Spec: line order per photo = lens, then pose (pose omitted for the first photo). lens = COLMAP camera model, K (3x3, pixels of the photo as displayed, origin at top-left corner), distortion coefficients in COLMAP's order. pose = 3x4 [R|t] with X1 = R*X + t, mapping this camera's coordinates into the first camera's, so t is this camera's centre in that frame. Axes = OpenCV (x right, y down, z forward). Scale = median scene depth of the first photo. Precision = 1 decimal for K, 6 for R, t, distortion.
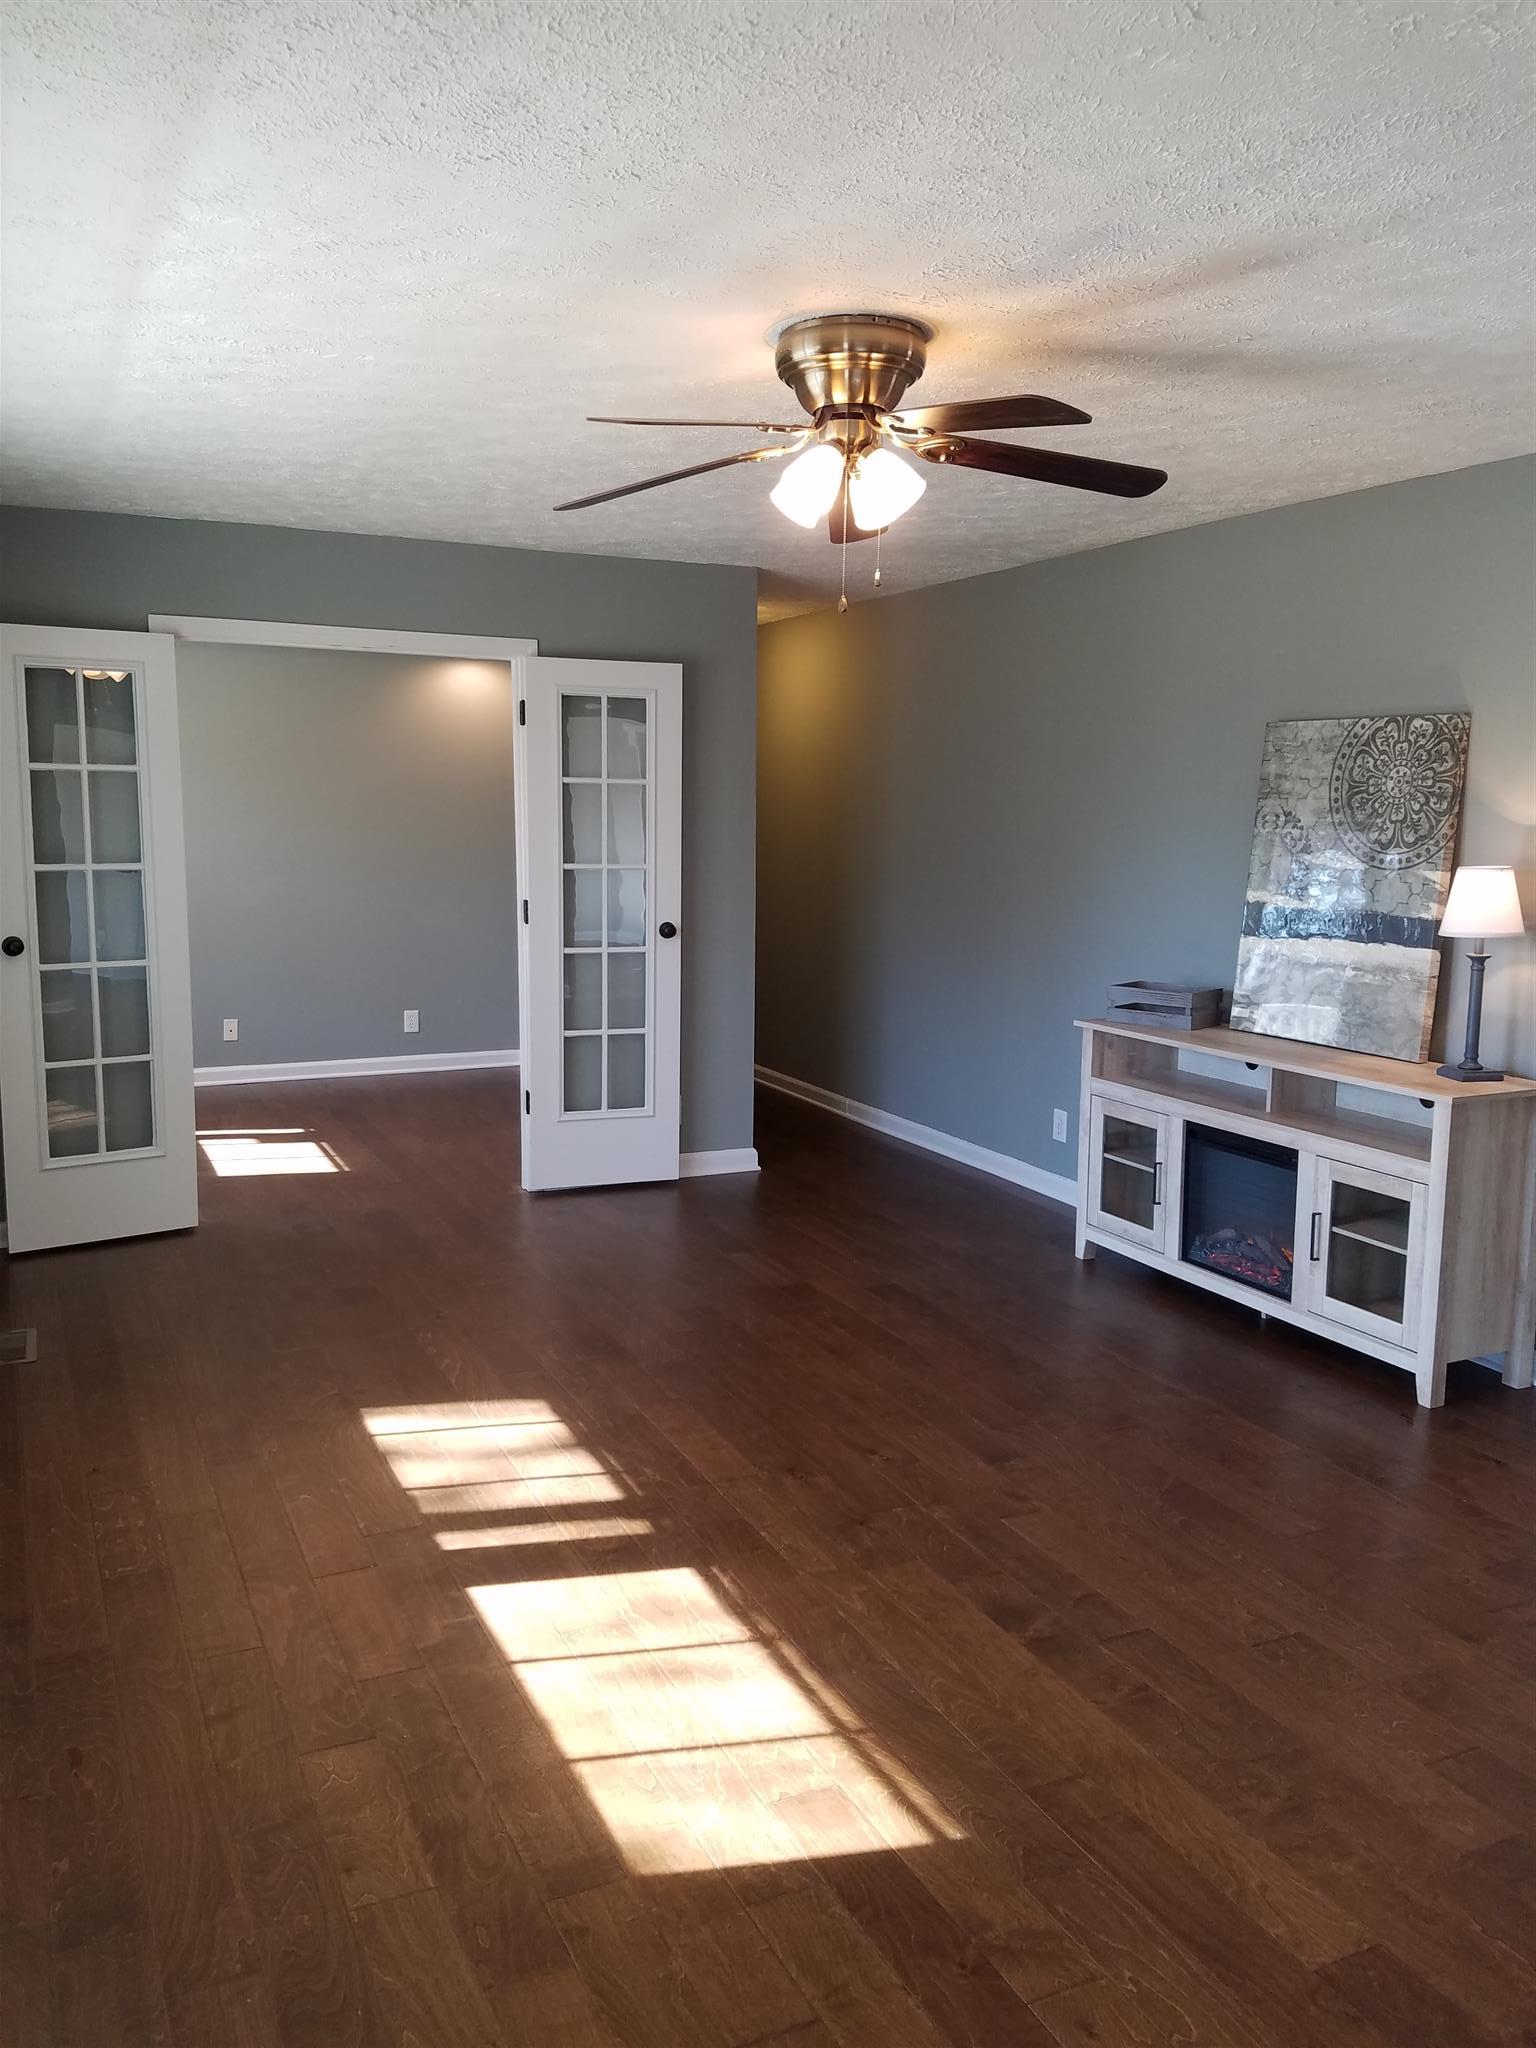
lens RADIAL K [[1565.6, 0, 721.1], [0, 1565.6, 1012.7], [0, 0, 1]] dist [0.266765, -0.521899]
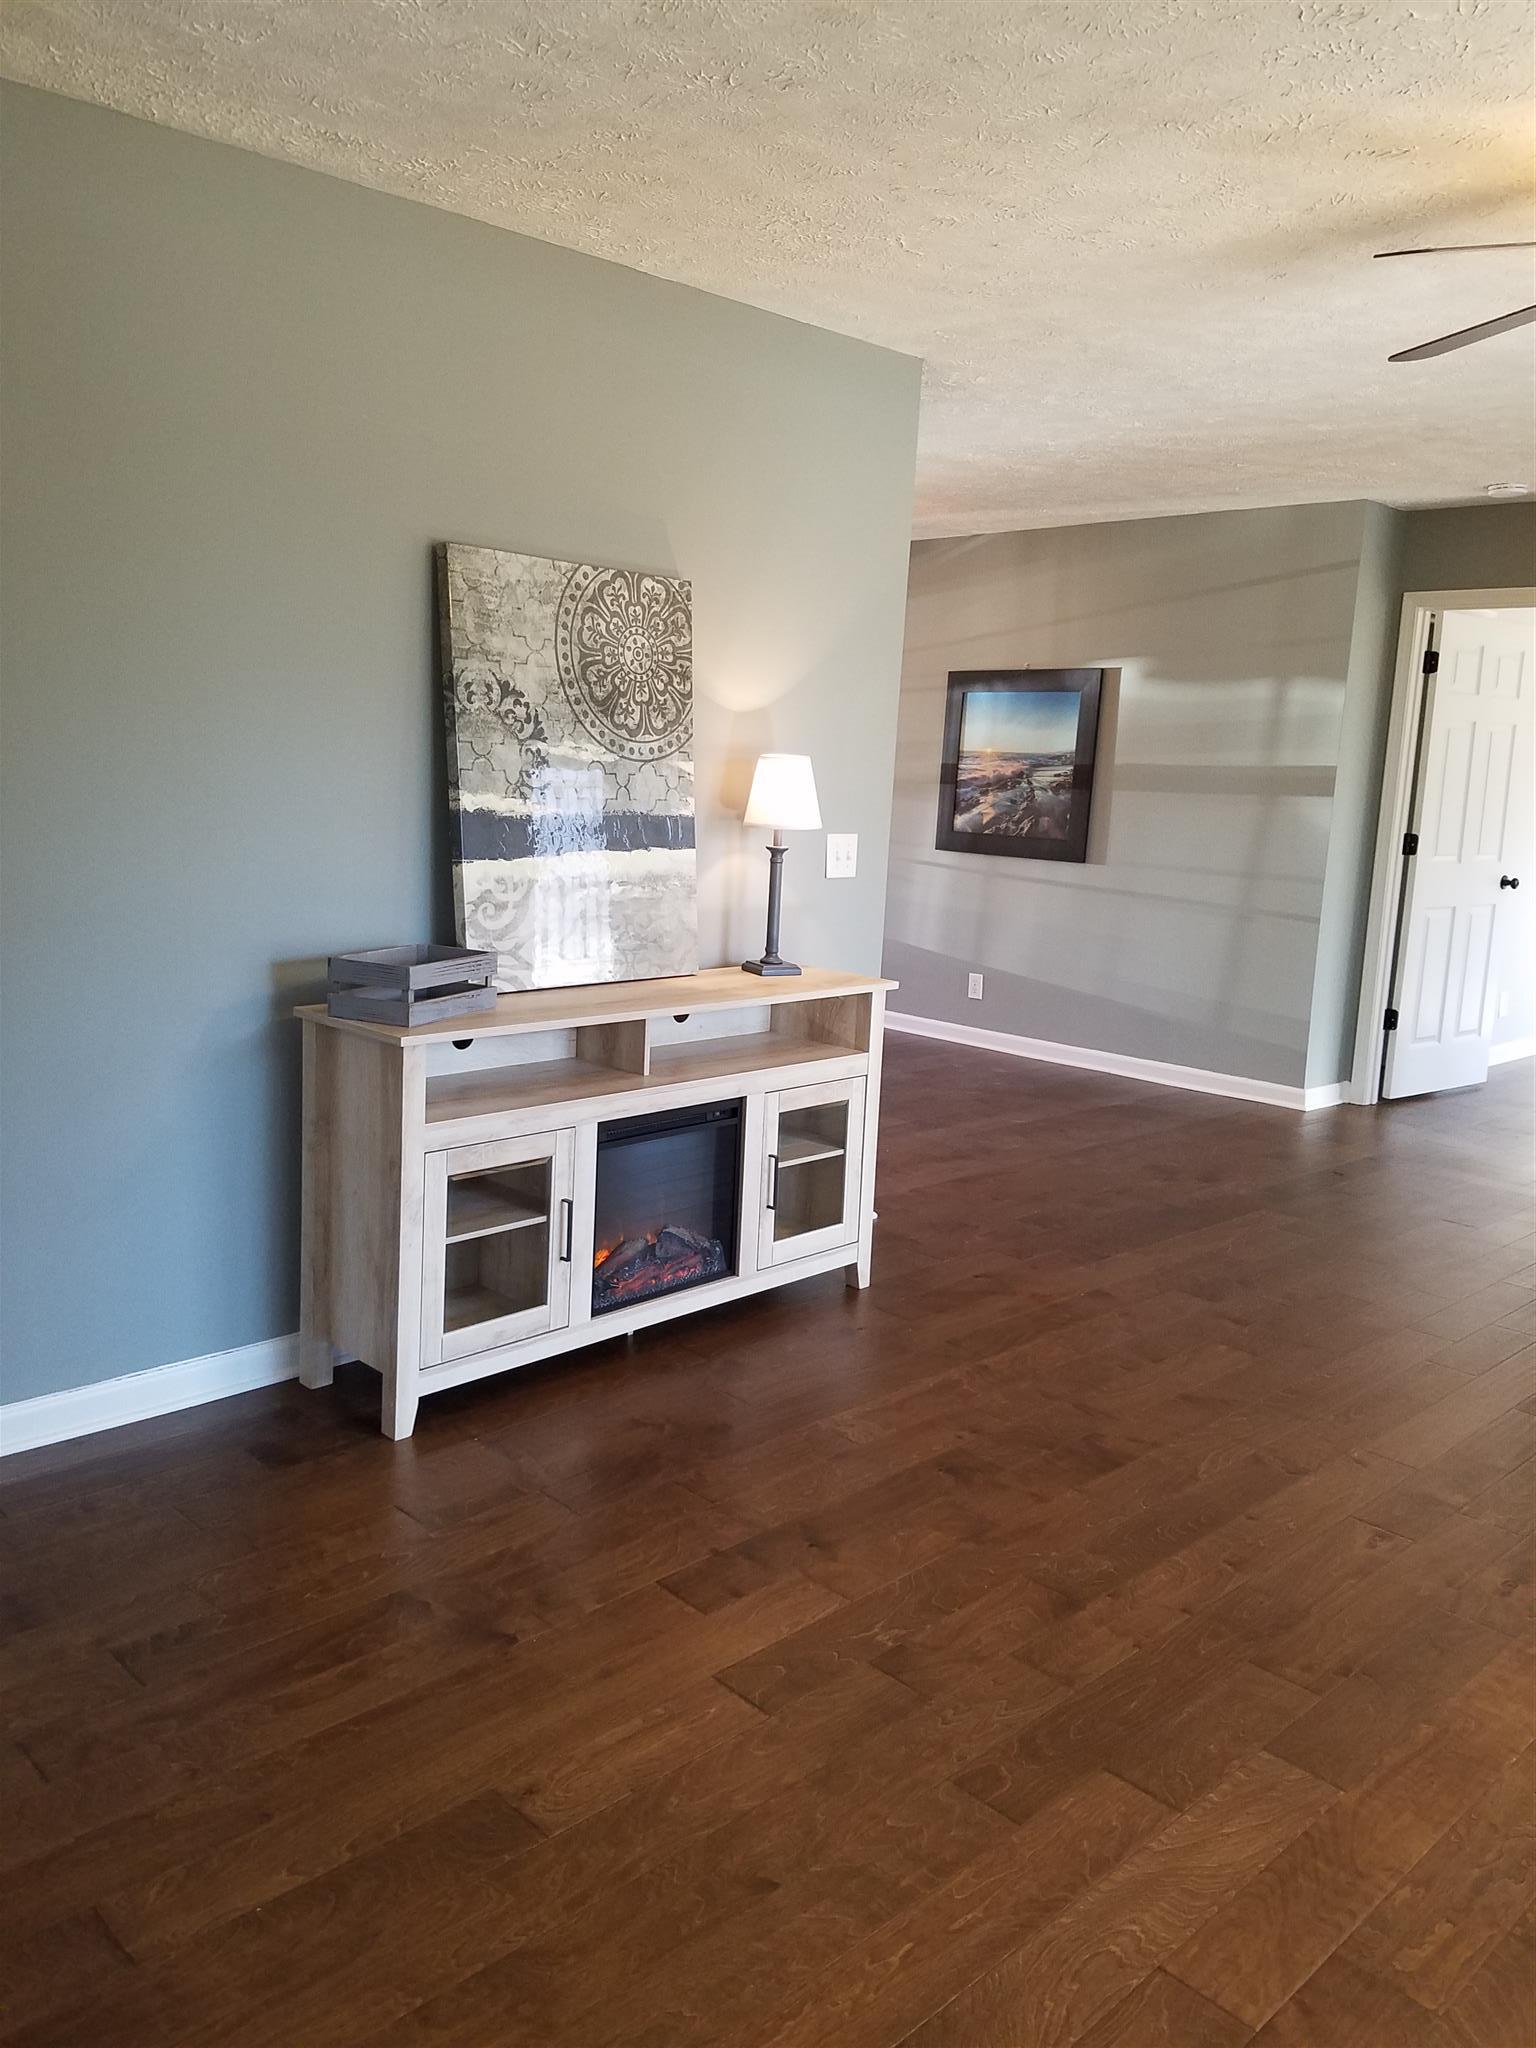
lens RADIAL K [[1565.6, 0, 721.1], [0, 1565.6, 1012.7], [0, 0, 1]] dist [0.266765, -0.521899]
pose [[-0.323228, -0.176656, 0.929686, -0.391300], [0.084162, 0.973162, 0.214178, -0.133430], [-0.942571, 0.147473, -0.299686, 1.225398]]
